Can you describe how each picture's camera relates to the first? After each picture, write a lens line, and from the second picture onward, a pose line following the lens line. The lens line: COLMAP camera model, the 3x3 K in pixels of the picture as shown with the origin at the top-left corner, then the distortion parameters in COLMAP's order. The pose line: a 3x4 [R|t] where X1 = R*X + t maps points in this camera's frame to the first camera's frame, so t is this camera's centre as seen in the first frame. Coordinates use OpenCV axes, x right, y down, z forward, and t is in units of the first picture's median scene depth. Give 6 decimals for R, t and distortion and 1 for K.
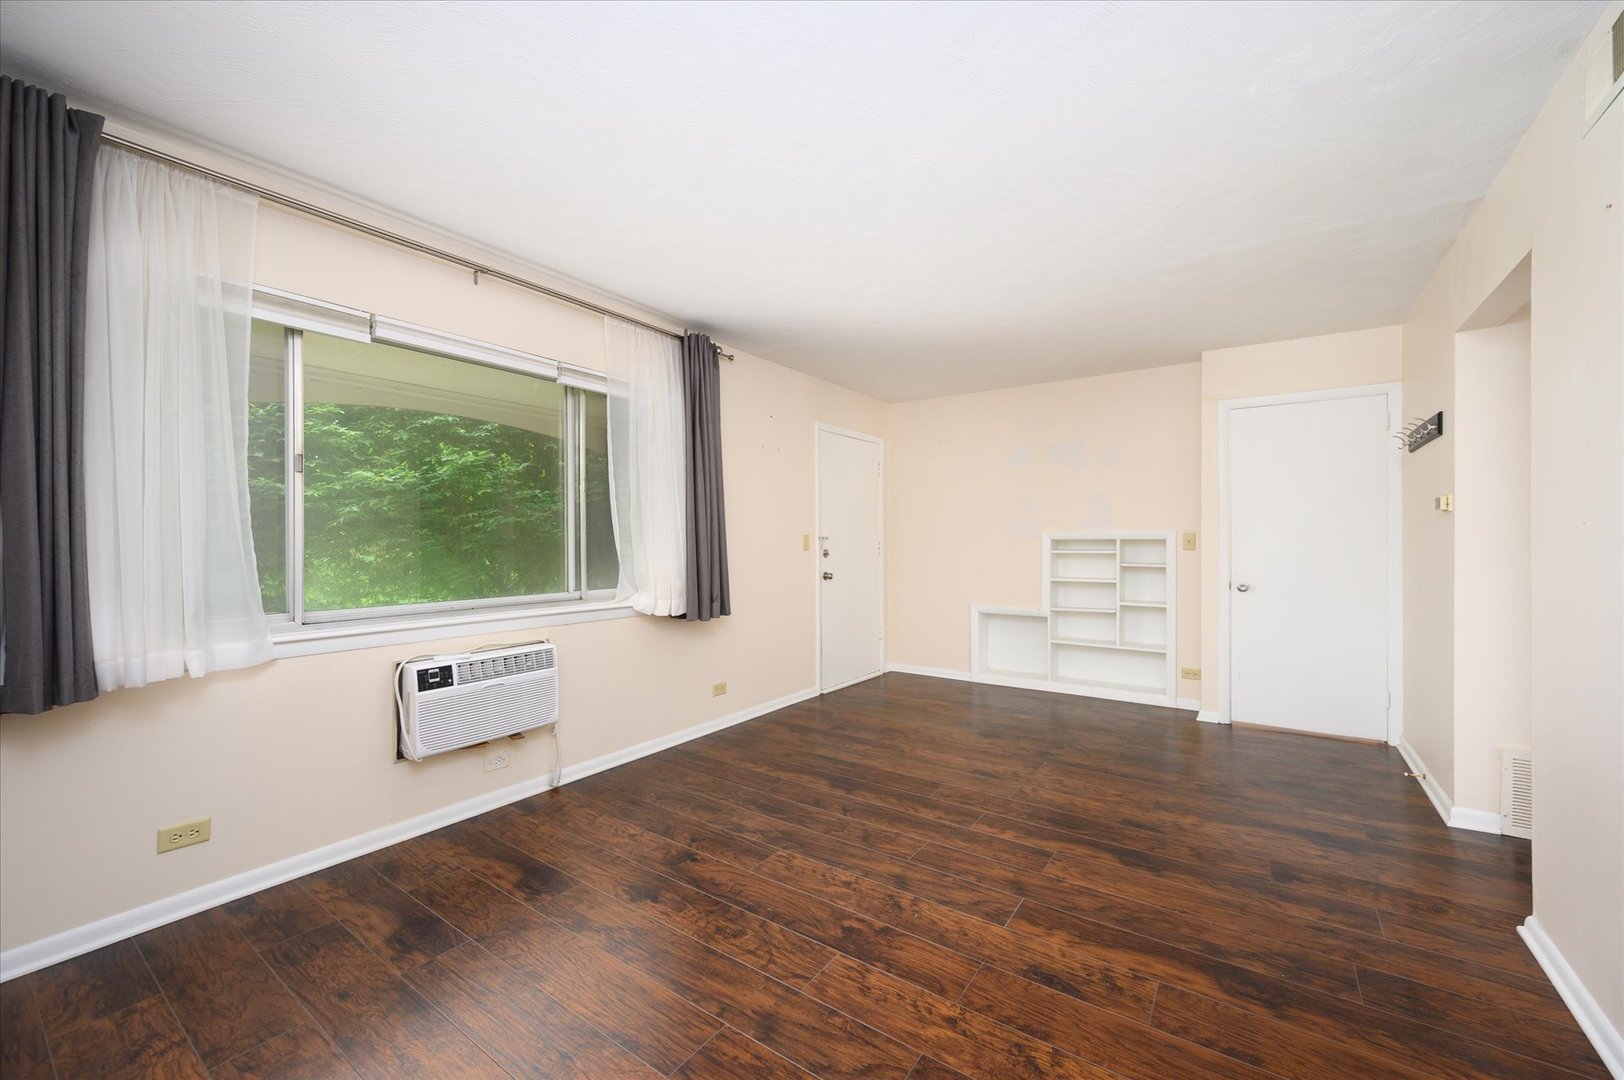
lens RADIAL K [[644.5, 0, 821.7], [0, 644.5, 539.2], [0, 0, 1]] dist [0.002466, -0.000189]
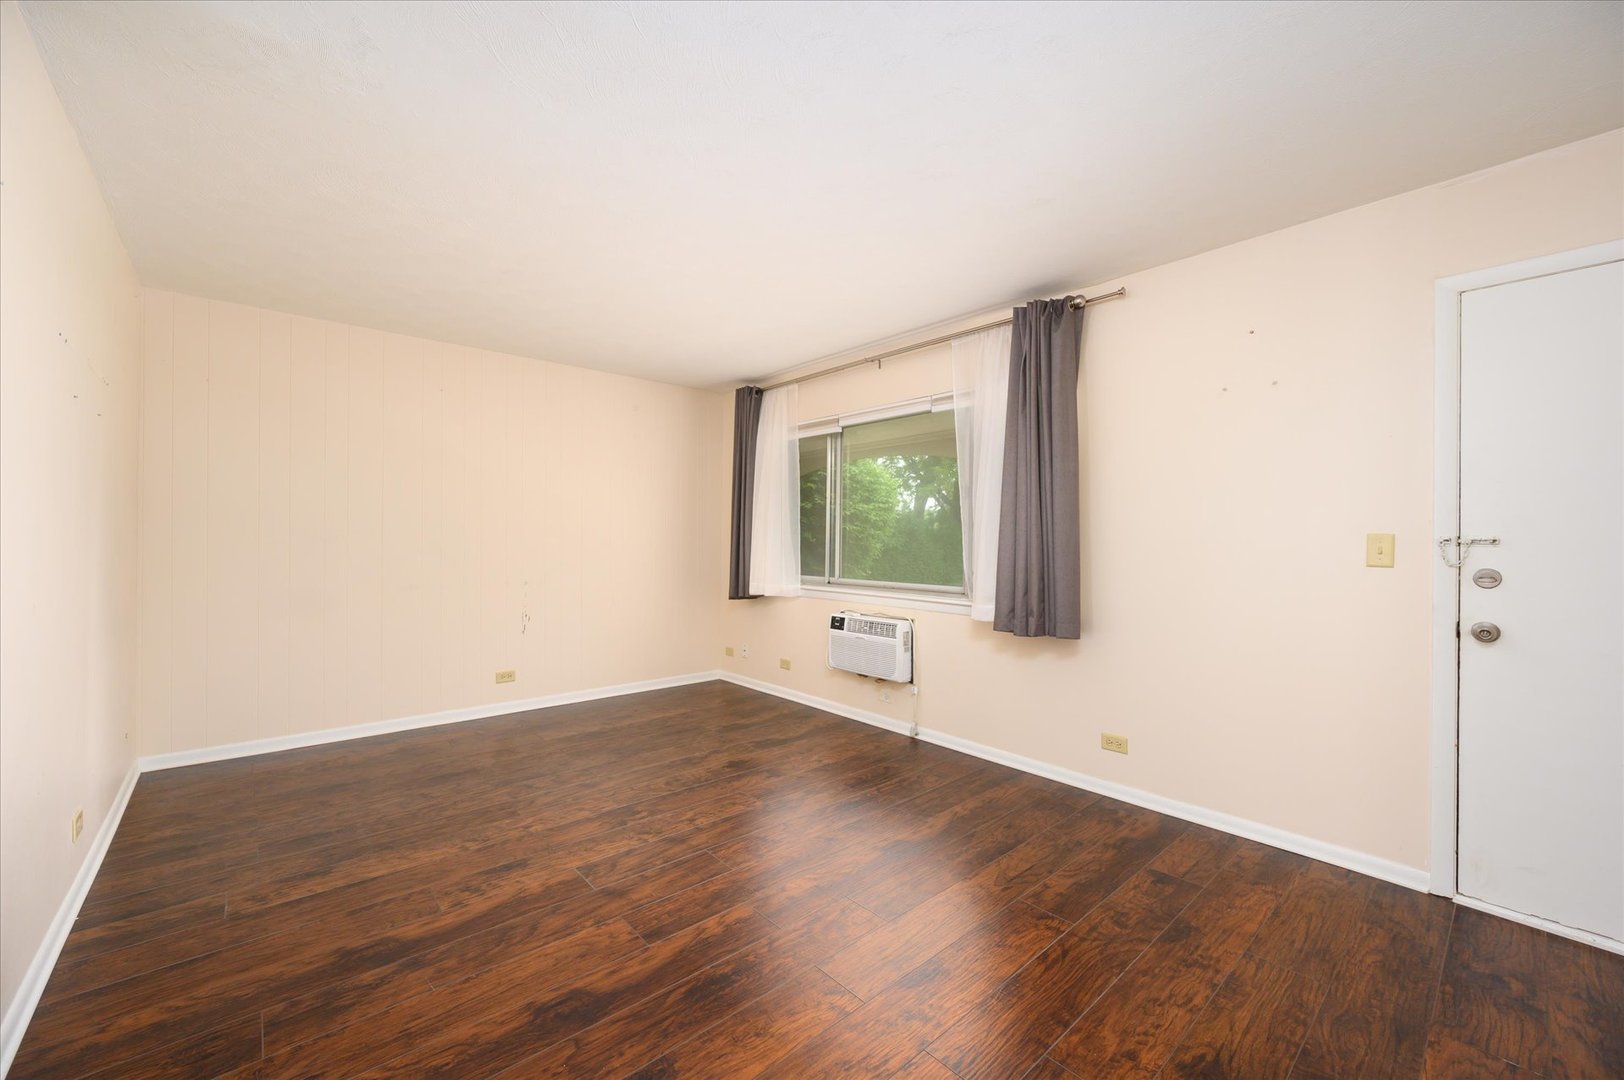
lens RADIAL K [[644.5, 0, 807.7], [0, 644.5, 539.0], [0, 0, 1]] dist [0.002466, -0.000189]
pose [[-0.253100, -0.002031, -0.967438, 1.051461], [-0.005894, 0.999982, -0.000558, -0.001534], [0.967422, 0.005561, -0.253108, 1.363604]]
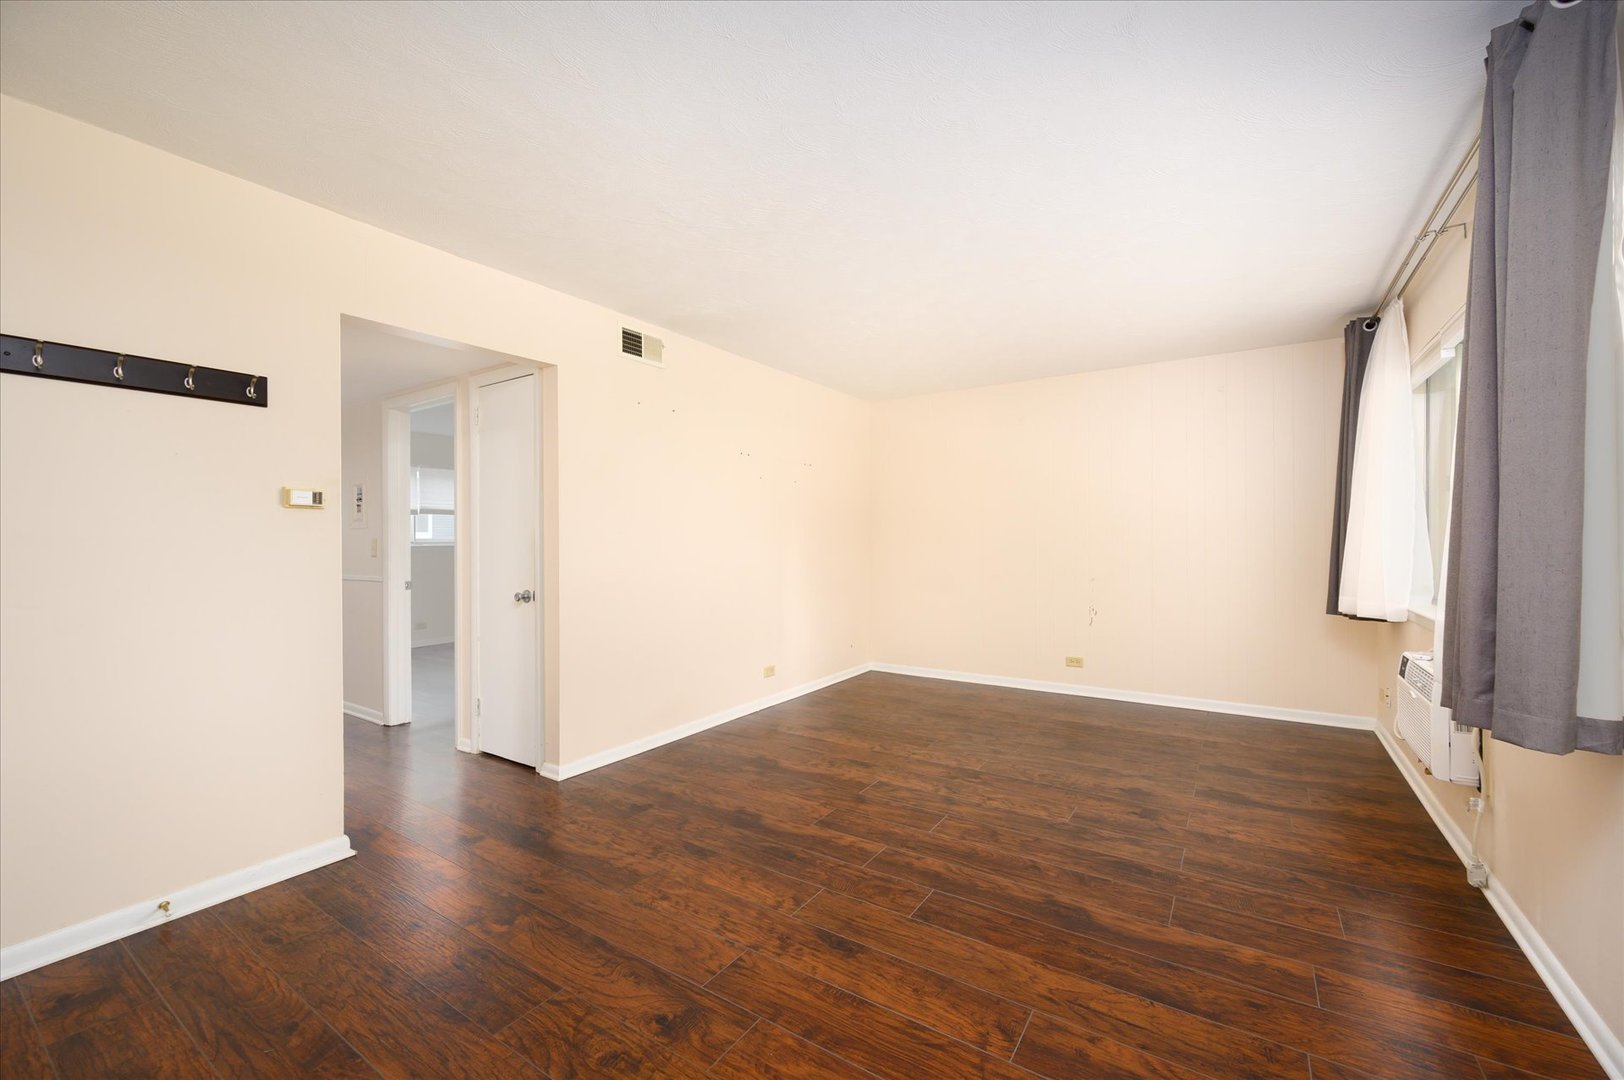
lens RADIAL K [[644.5, 0, 807.8], [0, 644.5, 547.9], [0, 0, 1]] dist [0.002466, -0.000189]
pose [[-0.999960, 0.006588, -0.006043, 0.368831], [0.006530, 0.999933, 0.009610, 0.012870], [0.006106, 0.009570, -0.999936, 2.052355]]
